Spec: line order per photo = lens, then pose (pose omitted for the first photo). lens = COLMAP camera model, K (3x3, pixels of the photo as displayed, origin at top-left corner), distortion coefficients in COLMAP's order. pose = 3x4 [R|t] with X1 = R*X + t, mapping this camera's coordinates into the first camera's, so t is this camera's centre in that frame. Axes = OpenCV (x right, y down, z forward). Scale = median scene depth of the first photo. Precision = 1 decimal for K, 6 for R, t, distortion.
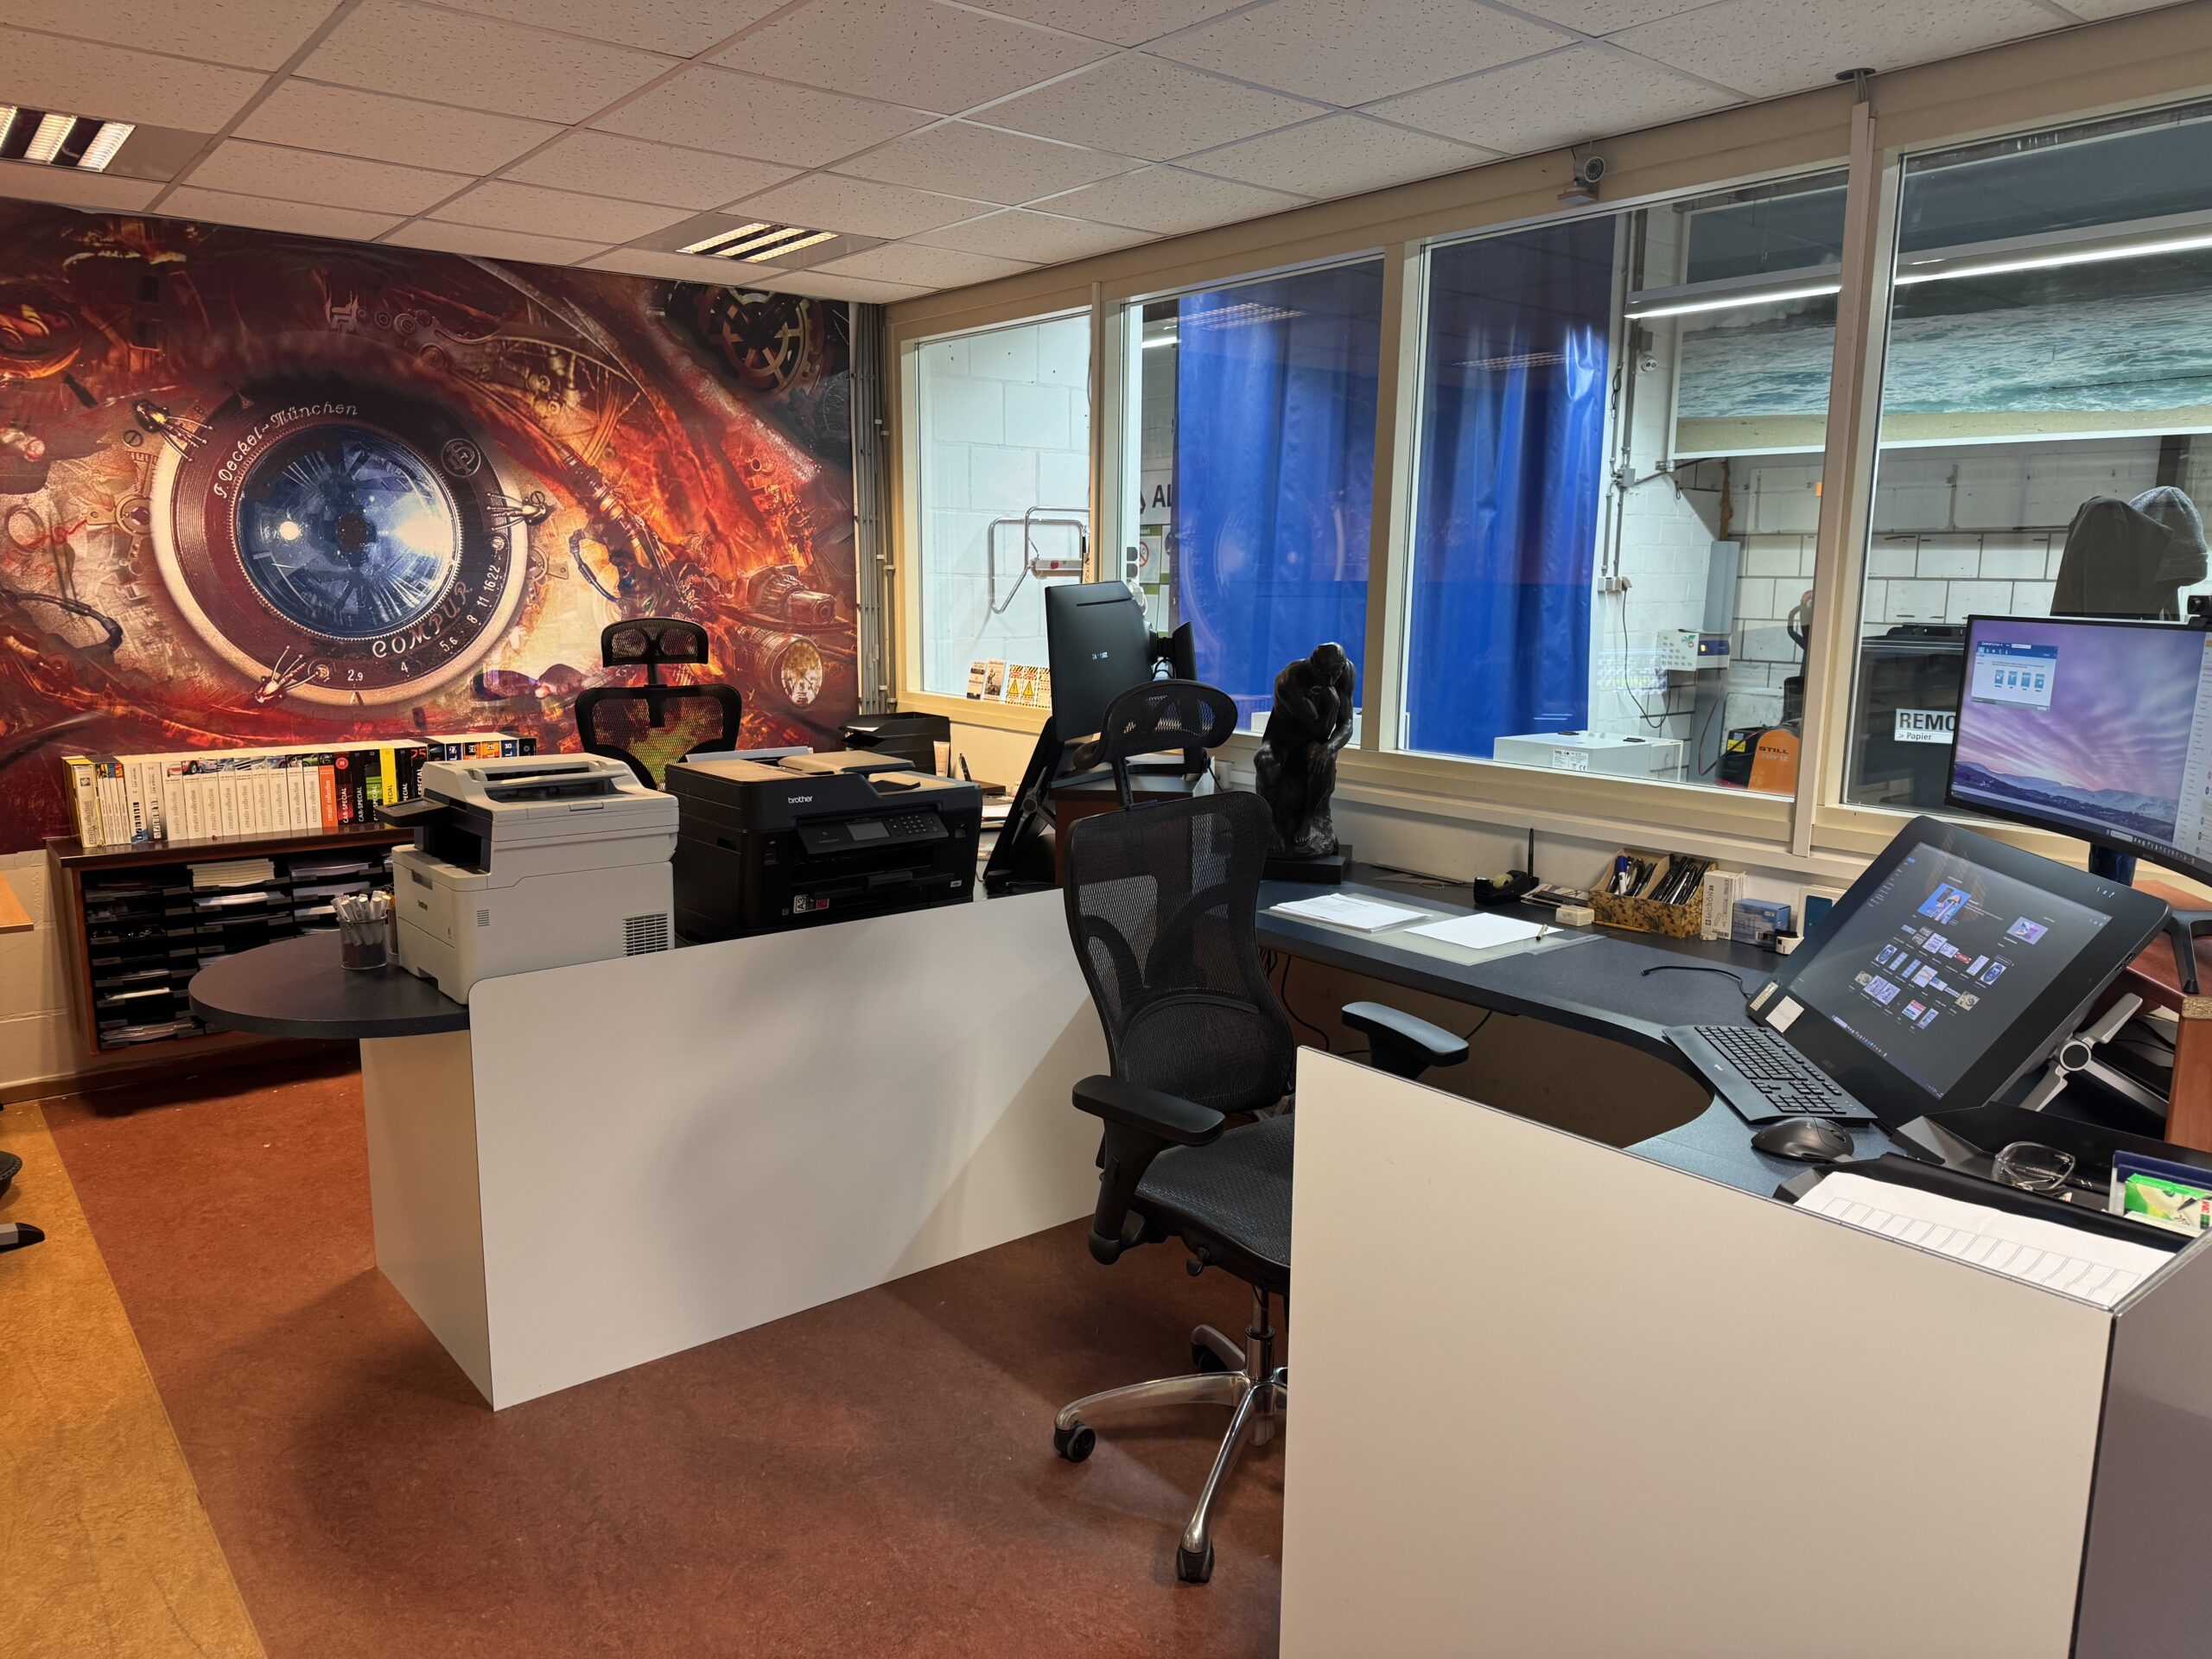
lens RADIAL K [[1533.3, 0, 1102.0], [0, 1533.3, 828.6], [0, 0, 1]] dist [0.004856, -0.023494]
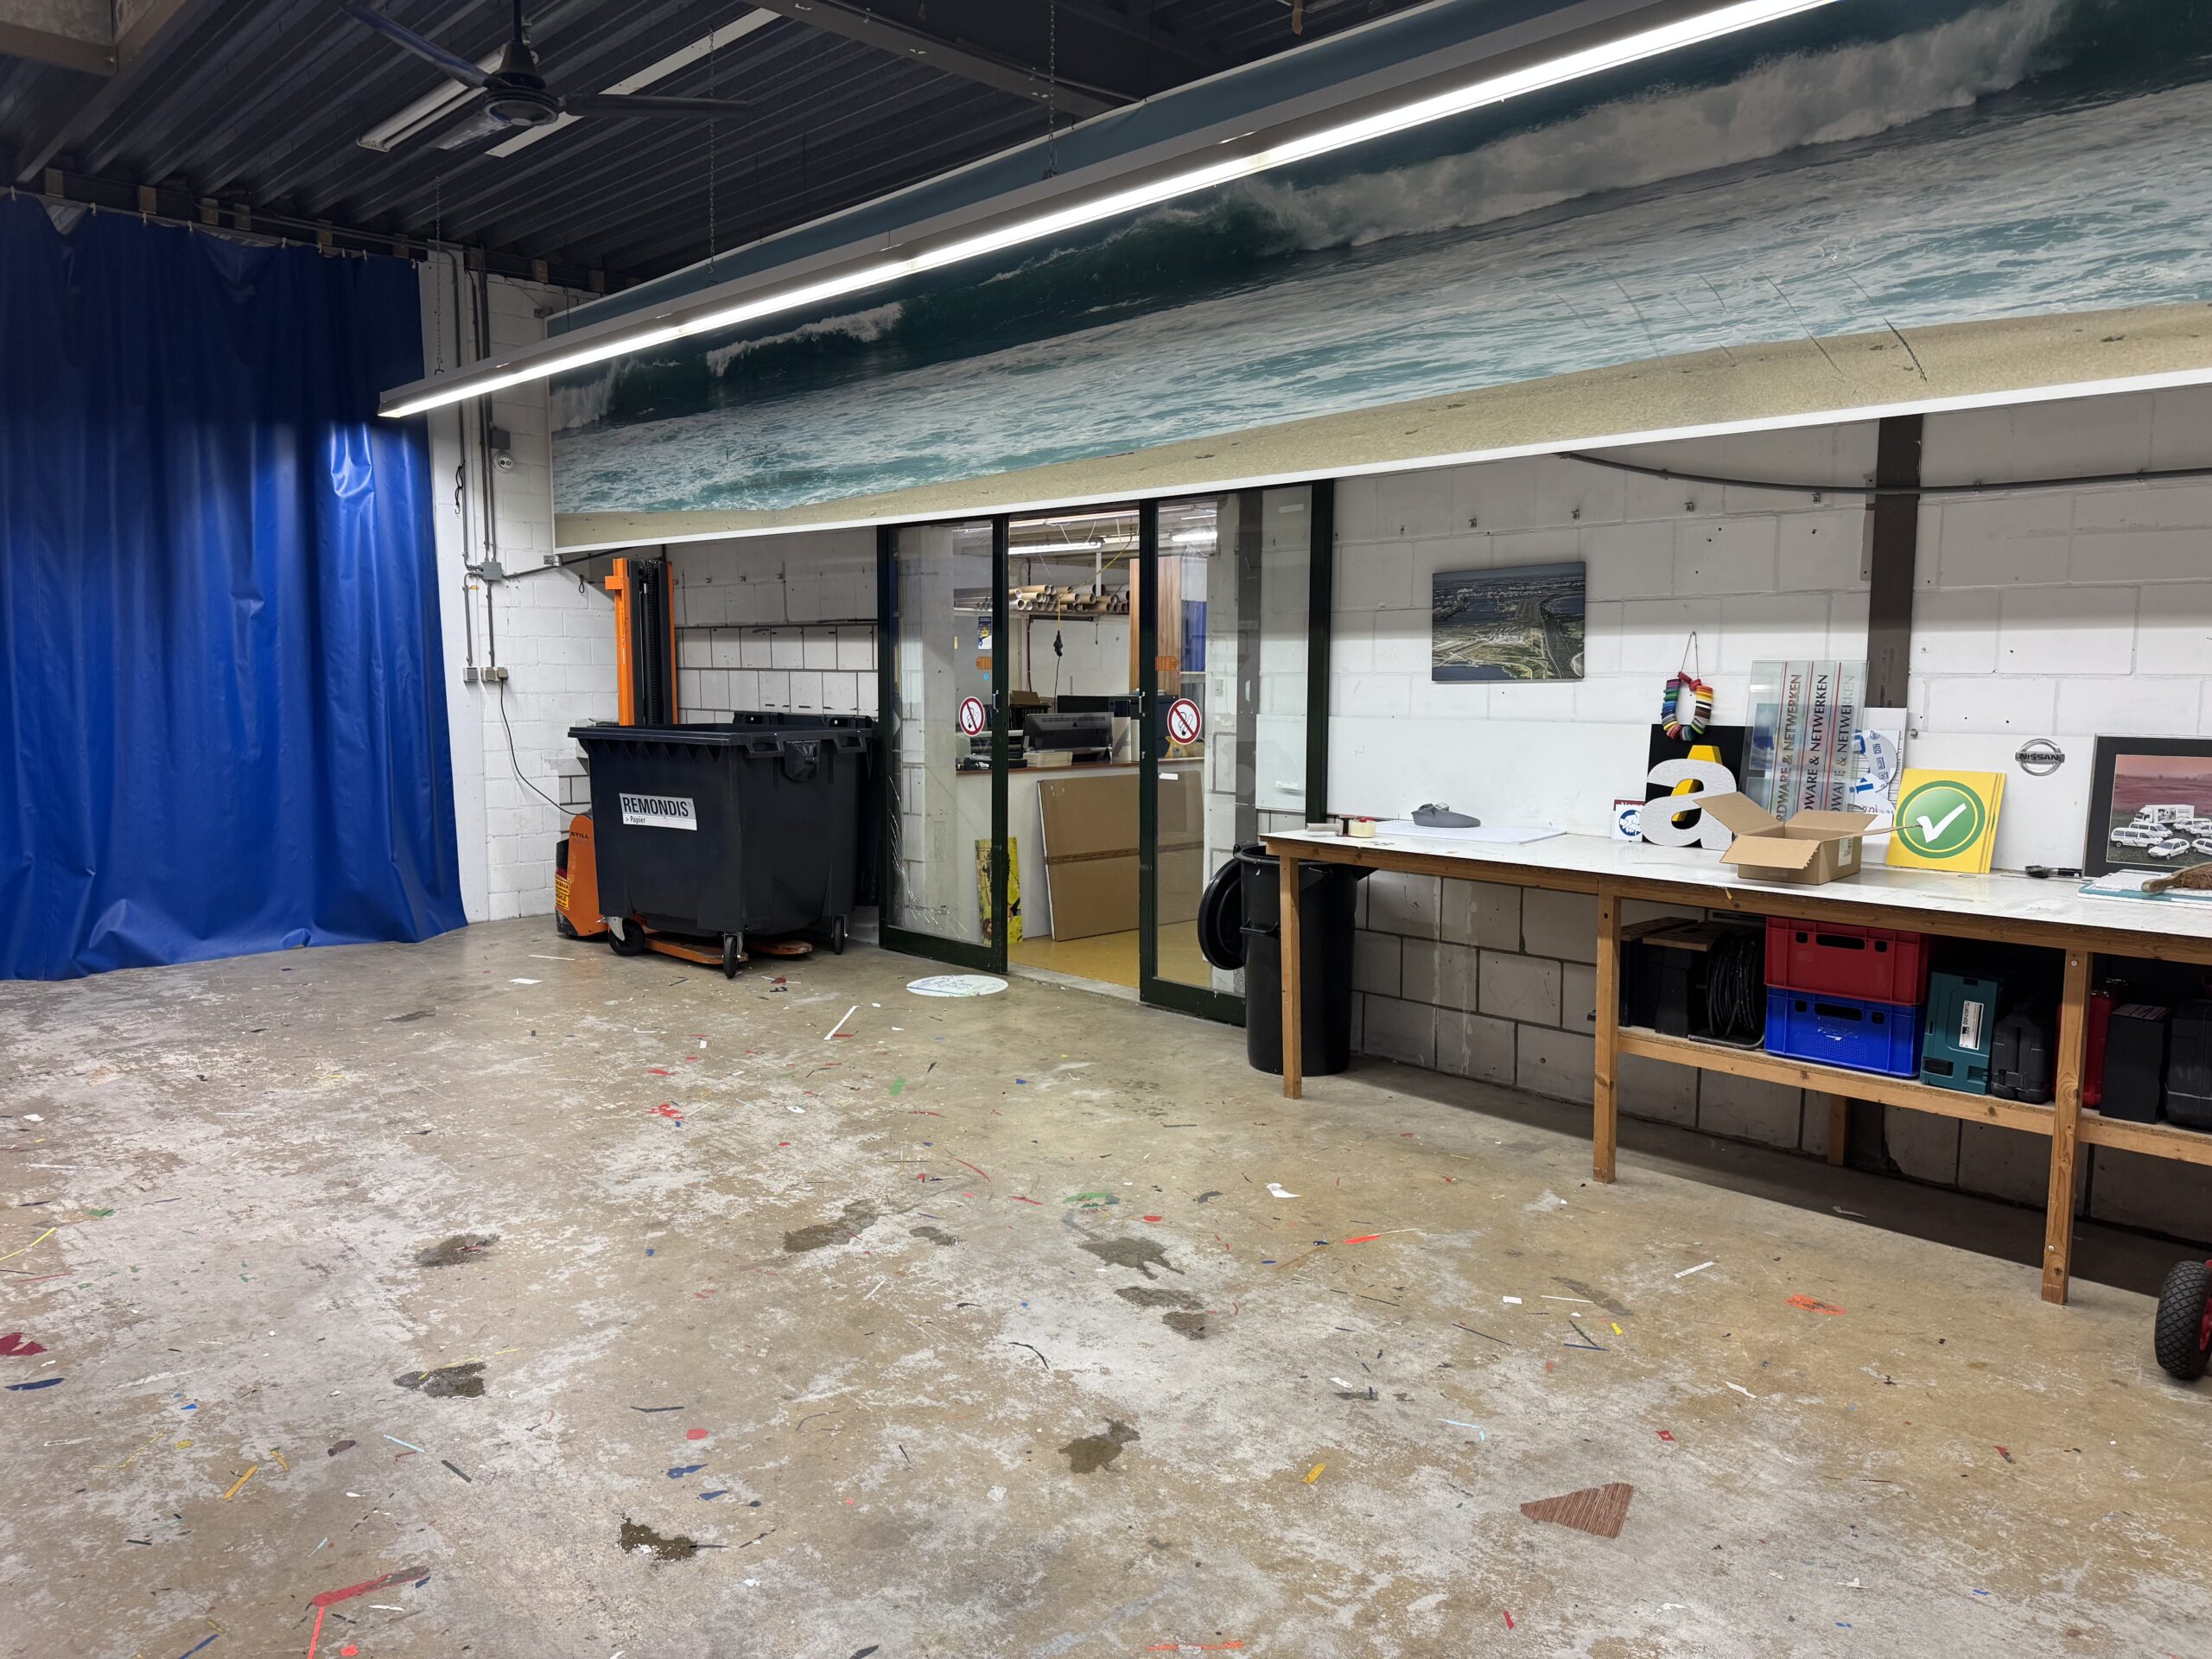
lens RADIAL K [[1533.3, 0, 1111.0], [0, 1533.3, 831.3], [0, 0, 1]] dist [0.004856, -0.023494]
pose [[0.993907, -0.006878, 0.110010, 0.675388], [0.013443, 0.998165, -0.059041, 0.010591], [-0.109402, 0.060160, 0.992175, -0.049610]]
